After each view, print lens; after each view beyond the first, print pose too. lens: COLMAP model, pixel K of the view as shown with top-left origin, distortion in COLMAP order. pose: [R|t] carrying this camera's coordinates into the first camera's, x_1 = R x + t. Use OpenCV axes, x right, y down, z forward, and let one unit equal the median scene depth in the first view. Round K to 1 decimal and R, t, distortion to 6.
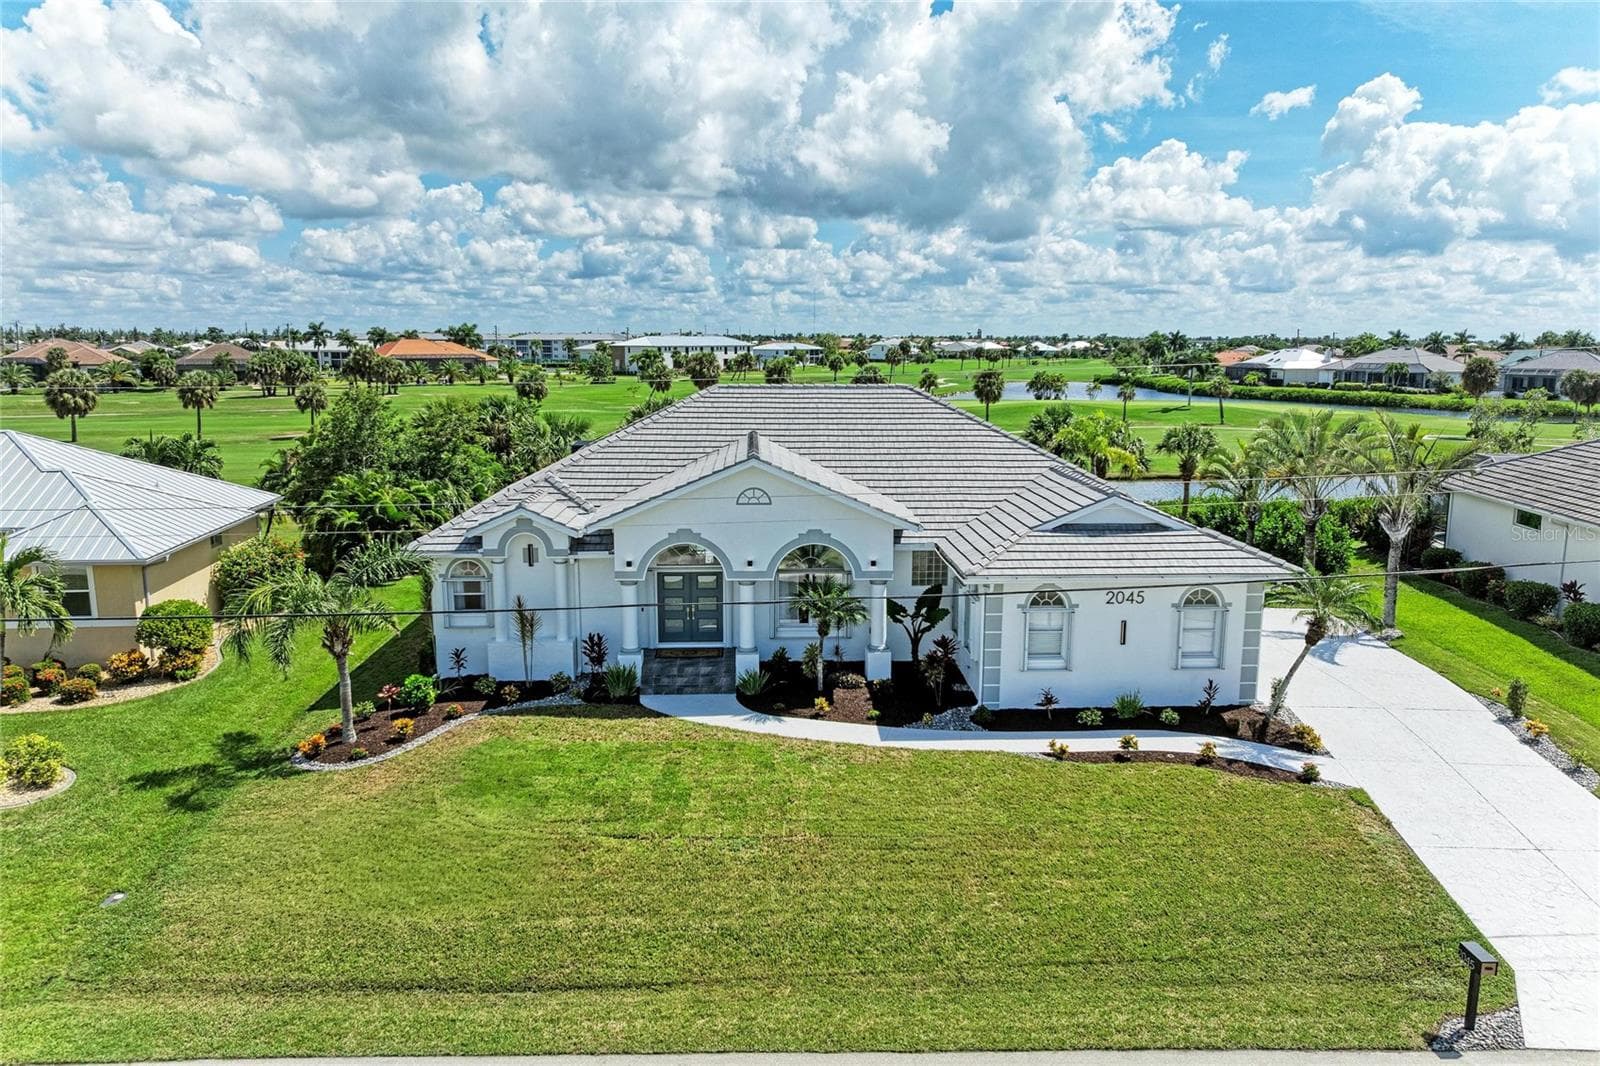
lens RADIAL K [[1121.8, 0, 796.6], [0, 1121.8, 537.8], [0, 0, 1]] dist [-0.023534, 0.005676]
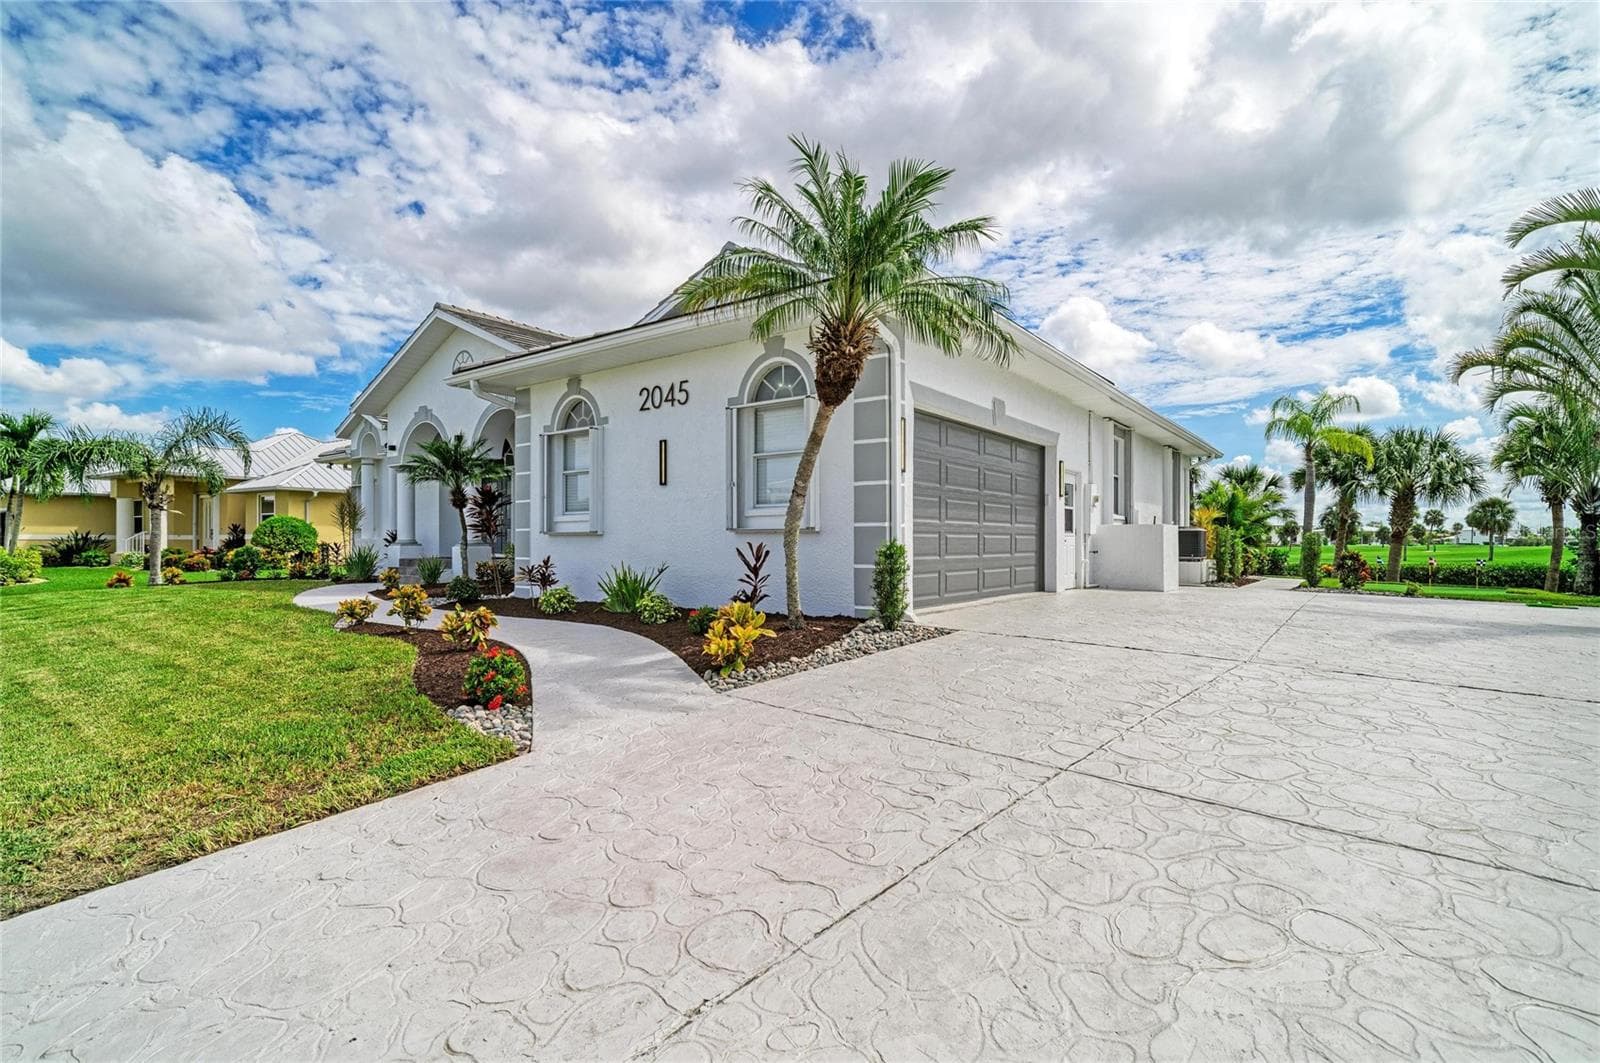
lens RADIAL K [[758.1, 0, 806.8], [0, 758.1, 532.8], [0, 0, 1]] dist [-0.004548, 0.004238]
pose [[0.776602, -0.010093, -0.629910, 0.537507], [-0.108835, 0.982689, -0.149926, 0.154083], [0.620519, 0.184990, 0.762060, 0.721081]]
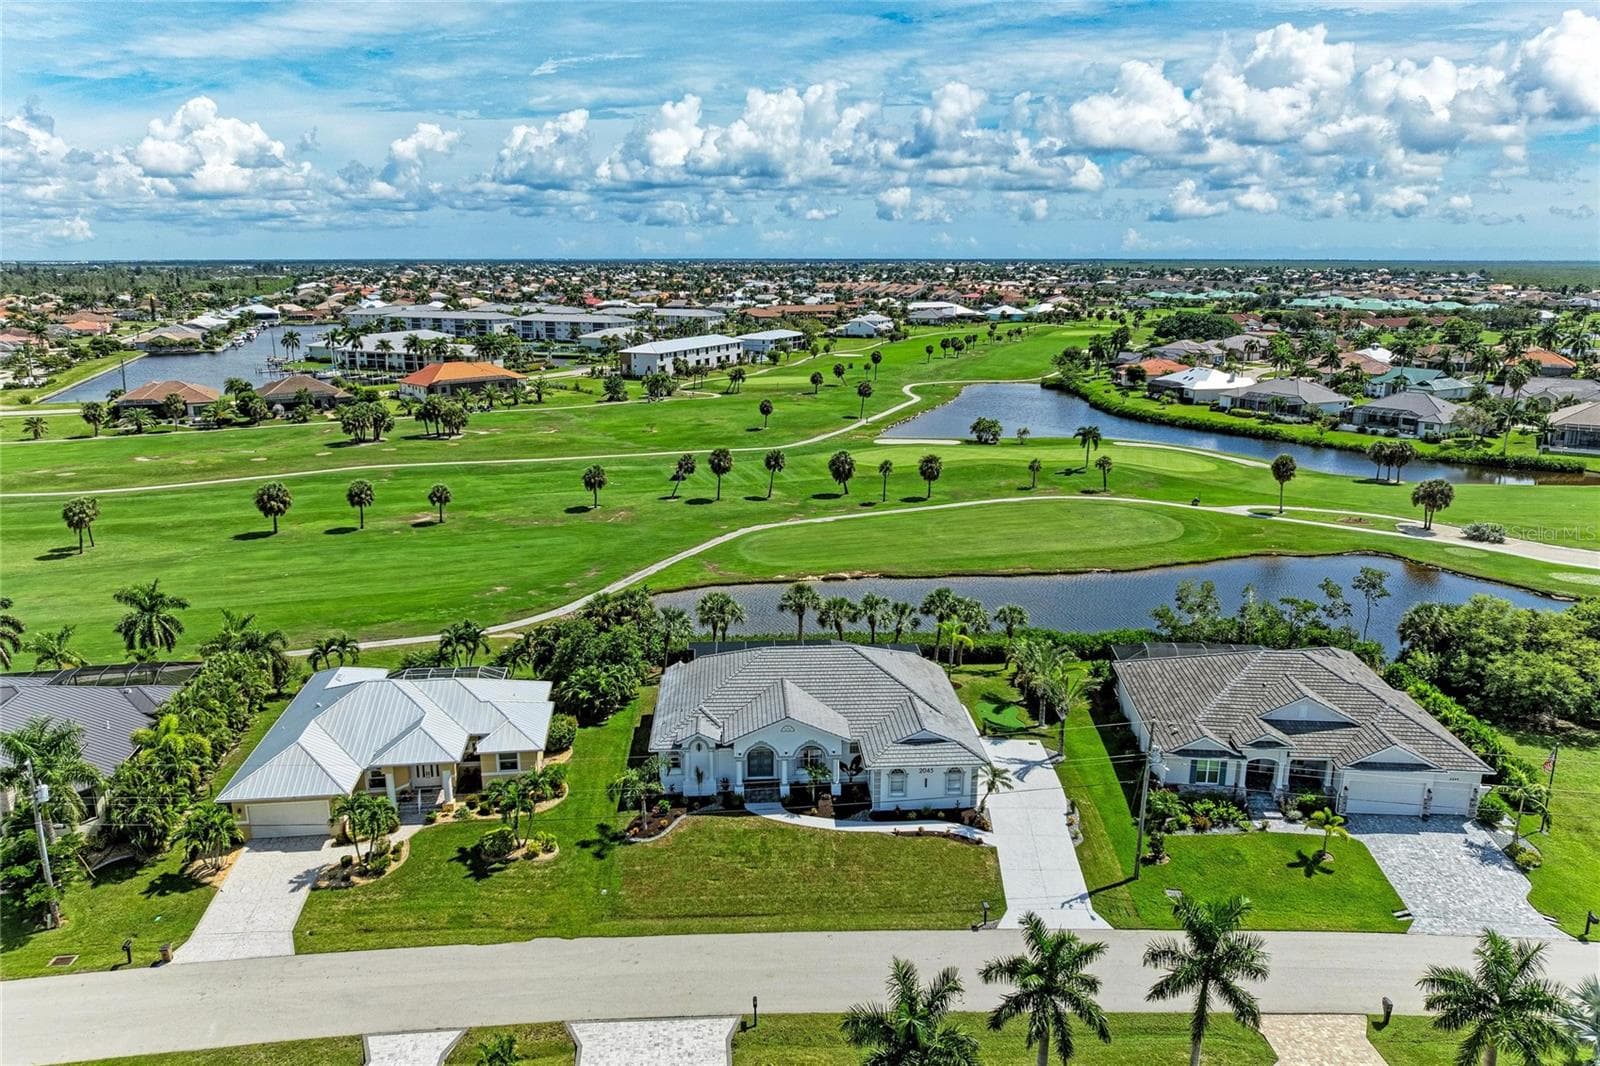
lens RADIAL K [[1124.1, 0, 789.0], [0, 1124.1, 531.9], [0, 0, 1]] dist [-0.019962, 0.000992]
pose [[0.999923, -0.007609, 0.009819, -0.055731], [0.006935, 0.997730, 0.066987, -0.655359], [-0.010306, -0.066914, 0.997706, -1.543997]]
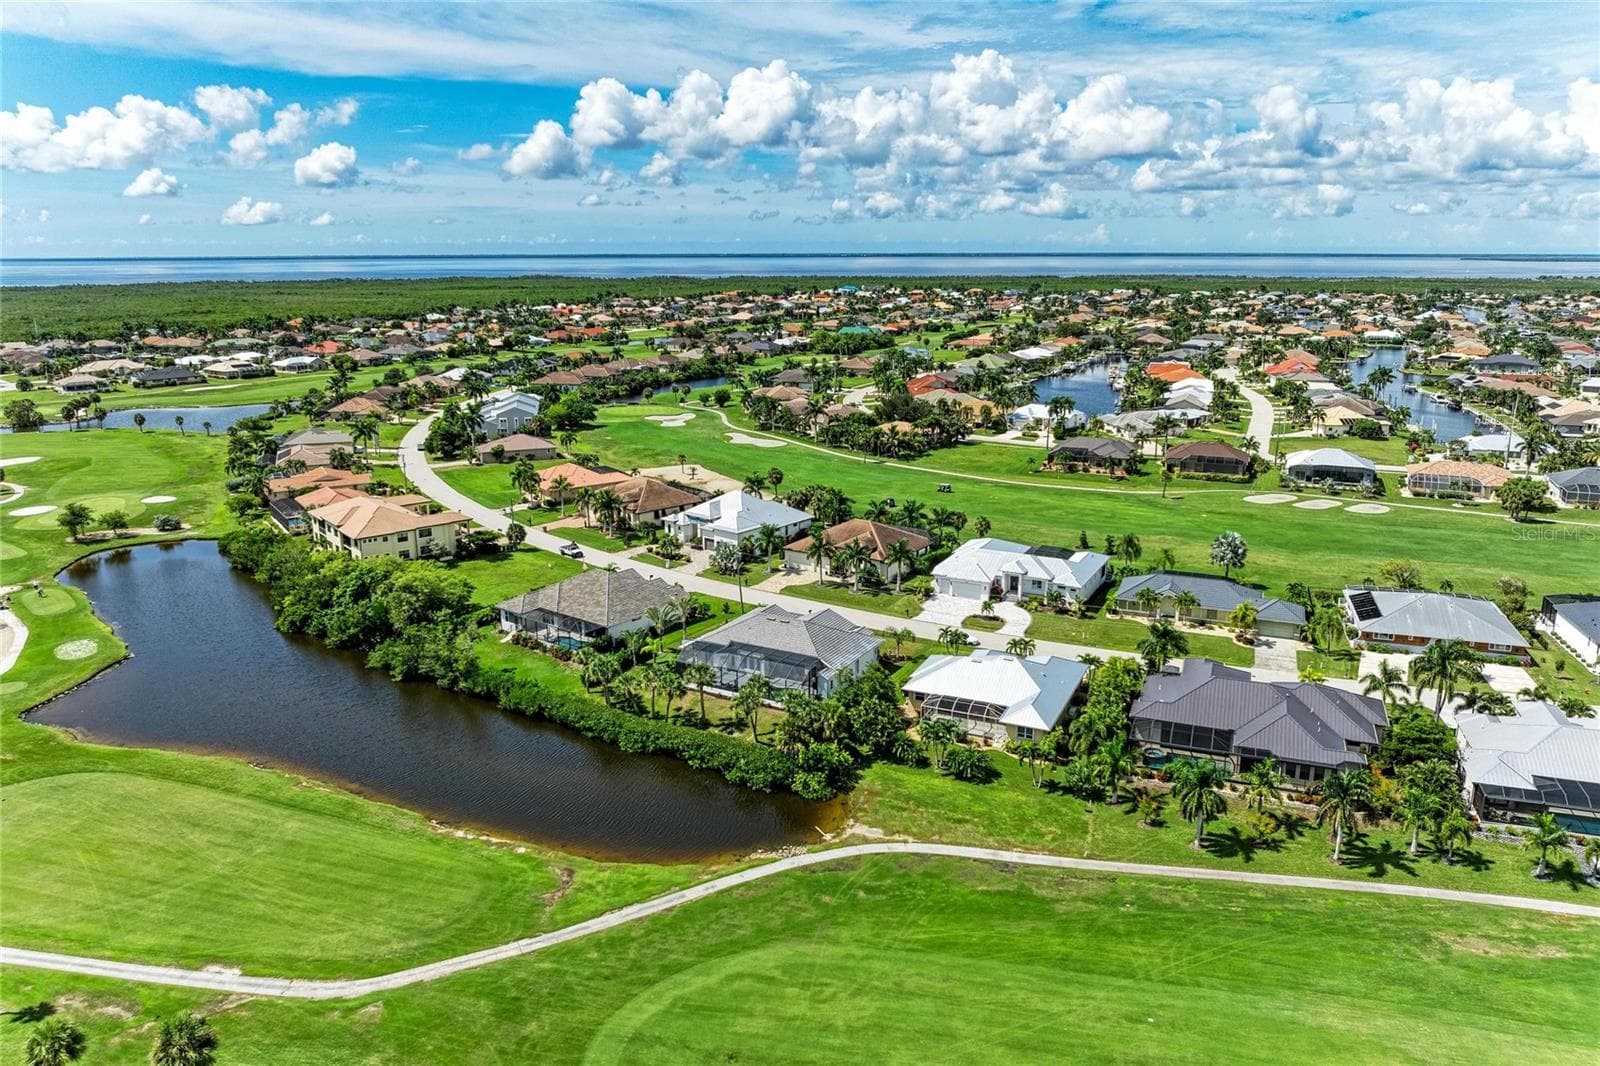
lens RADIAL K [[1121.8, 0, 808.6], [0, 1121.8, 533.0], [0, 0, 1]] dist [-0.023534, 0.005676]
pose [[-0.855317, -0.130949, 0.501283, -2.575256], [0.086077, 0.918171, 0.386721, -2.477471], [-0.510905, 0.373918, -0.774055, 4.993031]]
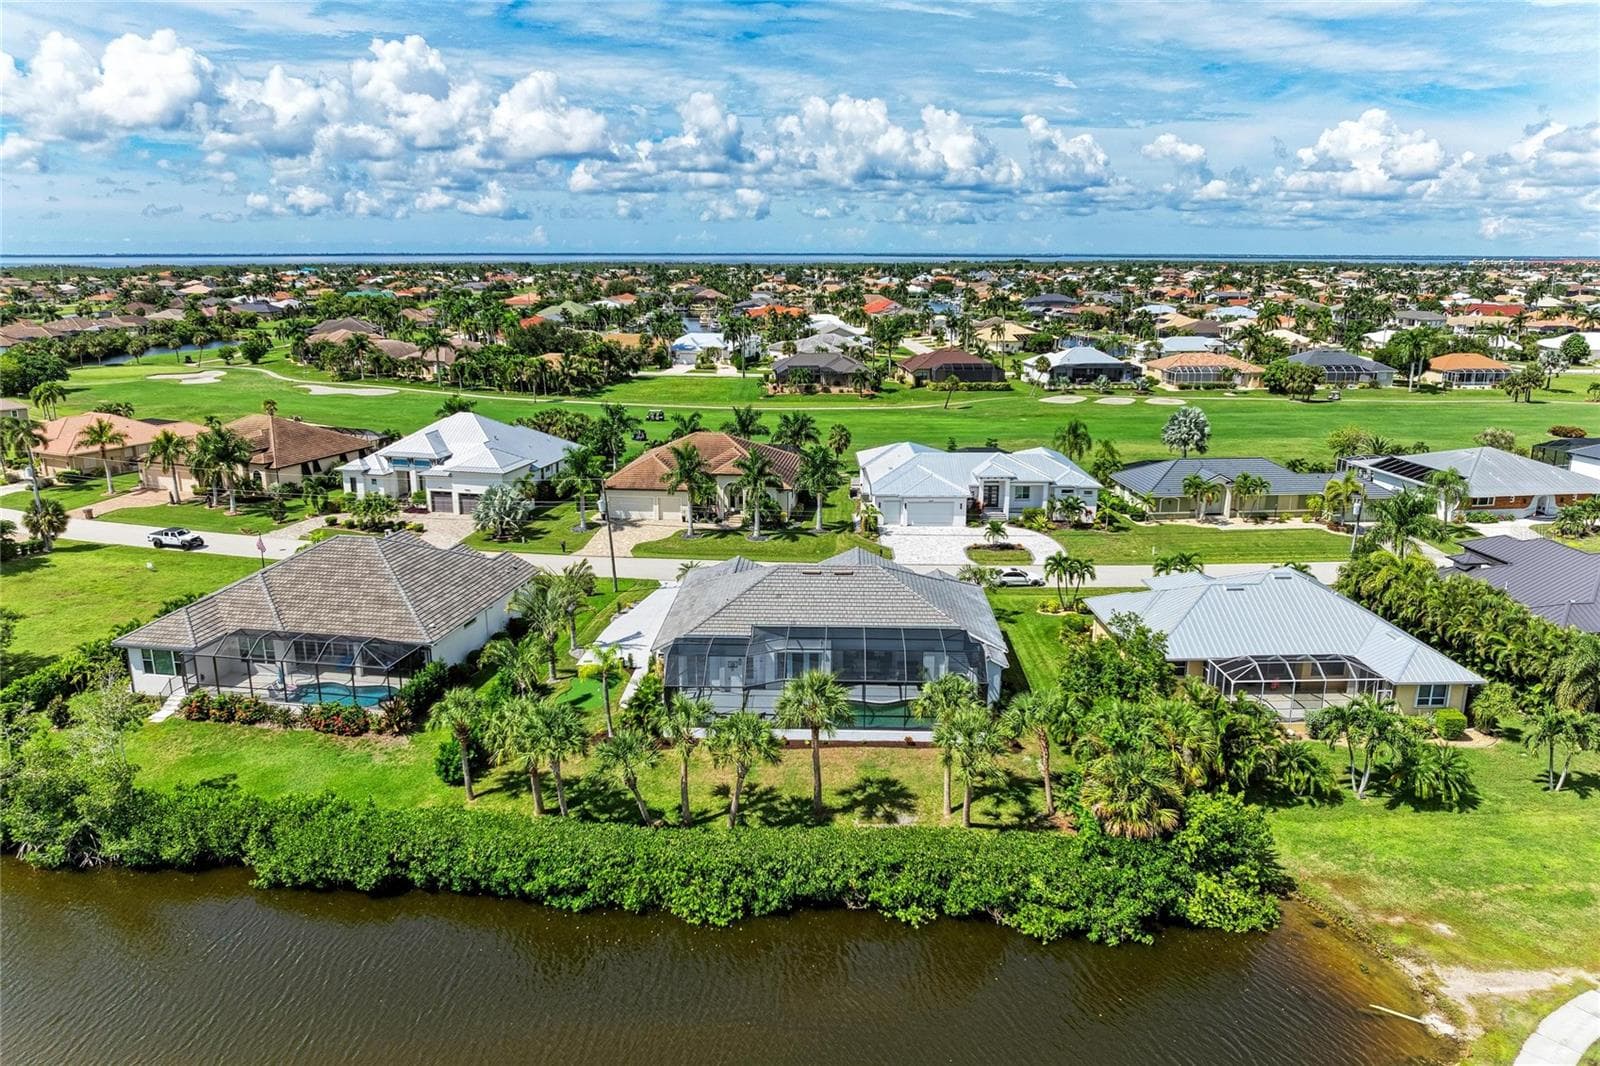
lens RADIAL K [[1121.8, 0, 806.0], [0, 1121.8, 534.4], [0, 0, 1]] dist [-0.023534, 0.005676]
pose [[-0.997502, -0.023451, 0.066627, -0.091422], [0.005813, 0.912823, 0.408314, -1.280323], [-0.070394, 0.407681, -0.910407, 3.560848]]
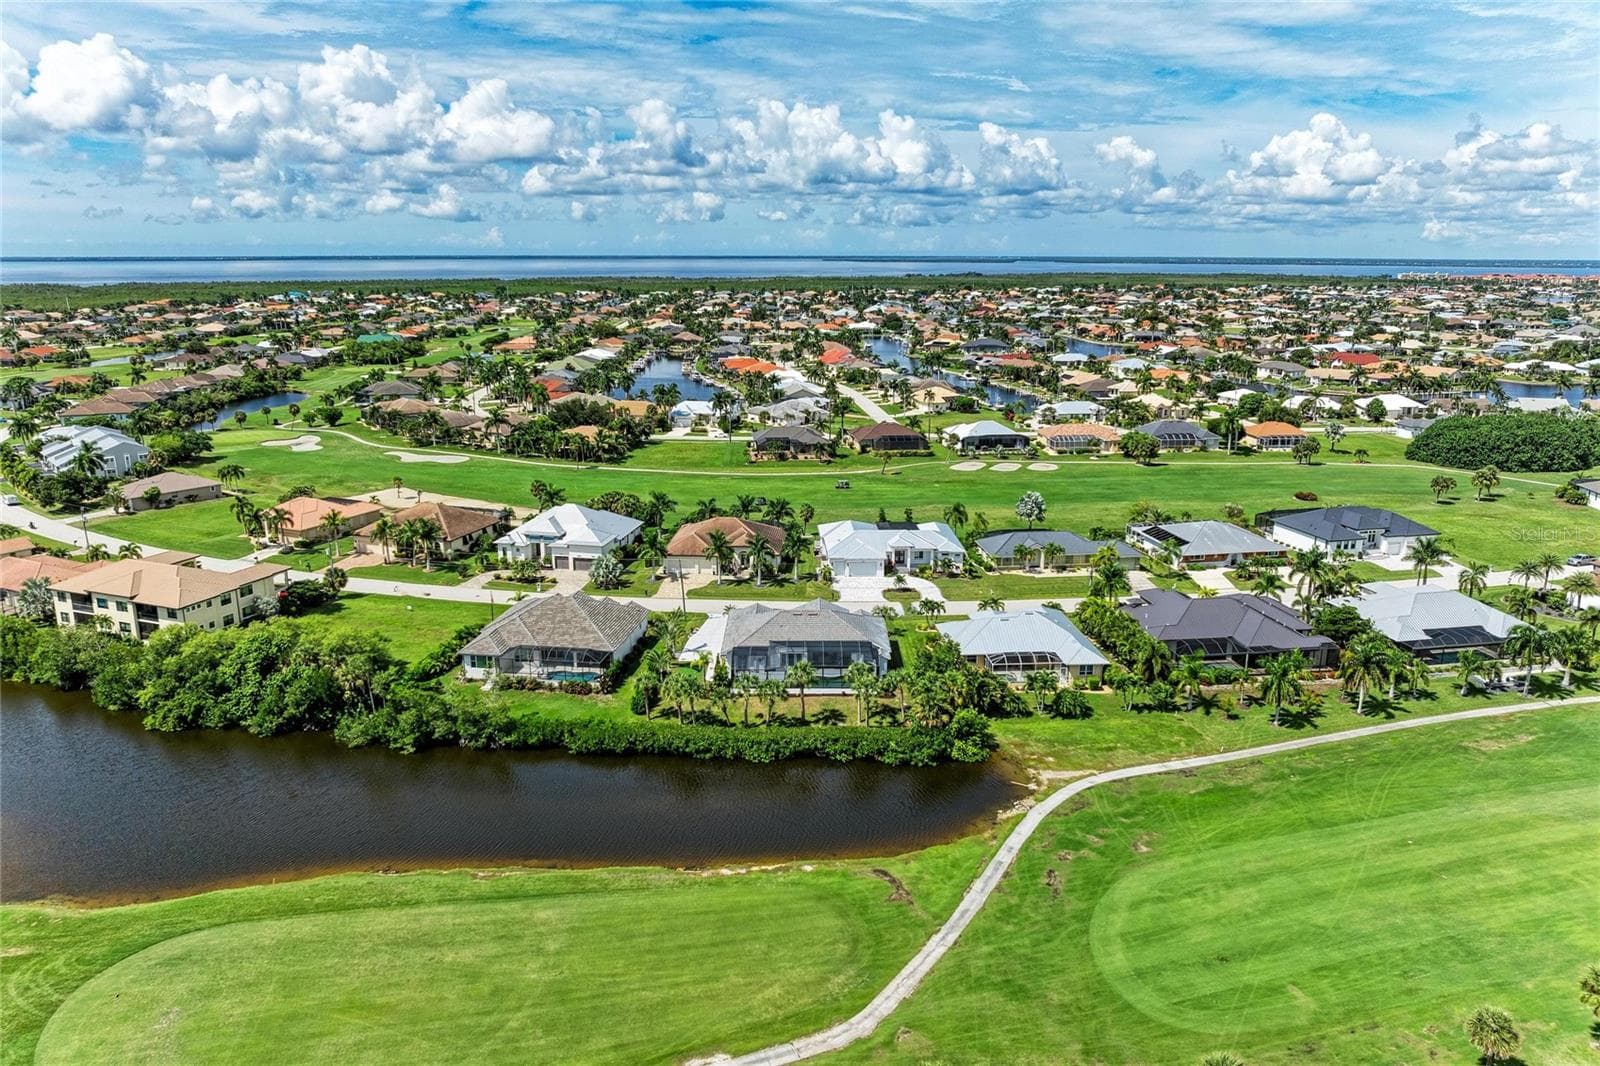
lens RADIAL K [[1121.8, 0, 810.3], [0, 1121.8, 520.1], [0, 0, 1]] dist [-0.023534, 0.005676]
pose [[-0.999484, -0.015373, 0.028218, -0.137644], [-0.002944, 0.918251, 0.395987, -2.611042], [-0.031999, 0.395699, -0.917823, 5.857614]]
